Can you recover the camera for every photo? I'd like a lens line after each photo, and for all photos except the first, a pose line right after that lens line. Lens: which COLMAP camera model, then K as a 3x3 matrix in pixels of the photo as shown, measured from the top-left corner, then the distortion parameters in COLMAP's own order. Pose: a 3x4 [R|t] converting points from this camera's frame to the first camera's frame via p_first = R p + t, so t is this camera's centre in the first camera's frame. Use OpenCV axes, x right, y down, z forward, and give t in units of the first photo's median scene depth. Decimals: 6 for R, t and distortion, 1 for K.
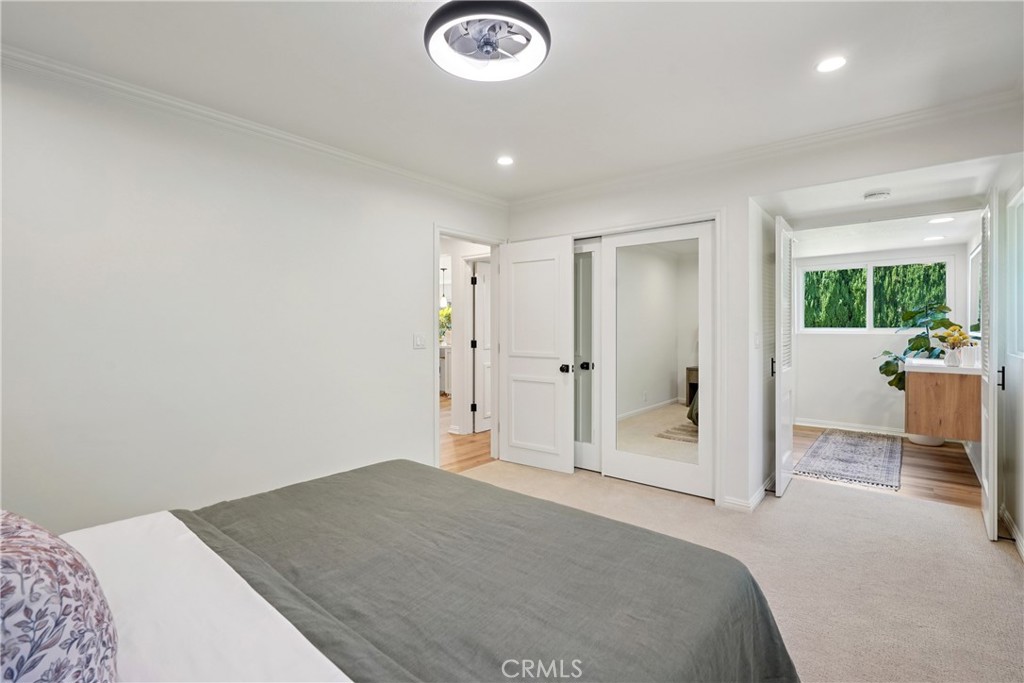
lens RADIAL K [[467.4, 0, 512.5], [0, 467.4, 334.9], [0, 0, 1]] dist [-0.003155, -0.001155]
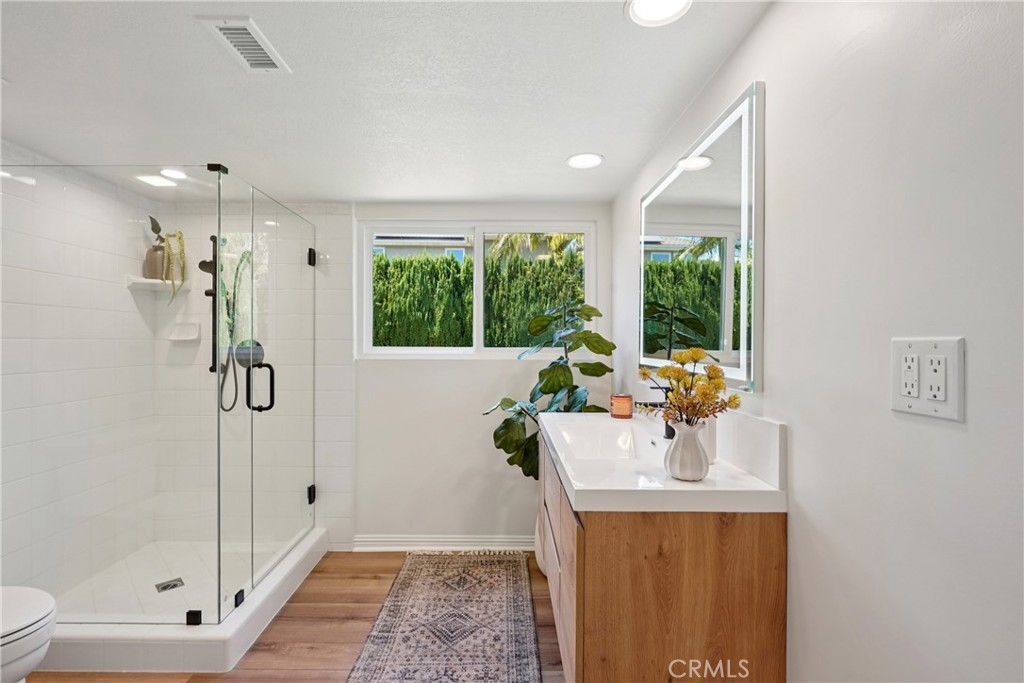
lens RADIAL K [[467.4, 0, 512.5], [0, 467.4, 334.9], [0, 0, 1]] dist [-0.003155, -0.001155]
pose [[0.751490, 0.016367, 0.659542, 0.218322], [0.005177, 0.999515, -0.030703, -0.006201], [-0.659725, 0.026487, 0.751041, 0.281789]]
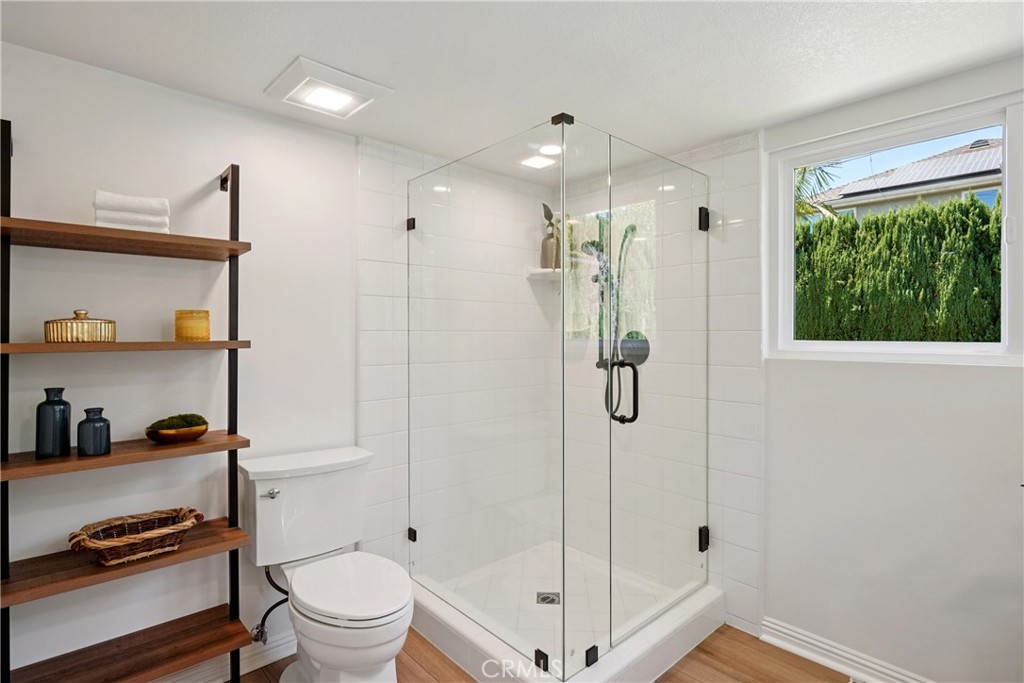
lens RADIAL K [[526.4, 0, 513.0], [0, 526.4, 337.6], [0, 0, 1]] dist [0.000141, 0.001622]
pose [[0.991316, 0.004443, -0.131423, 0.253606], [-0.005601, 0.999949, -0.008442, -0.006875], [0.131379, 0.009105, 0.991290, 0.321794]]
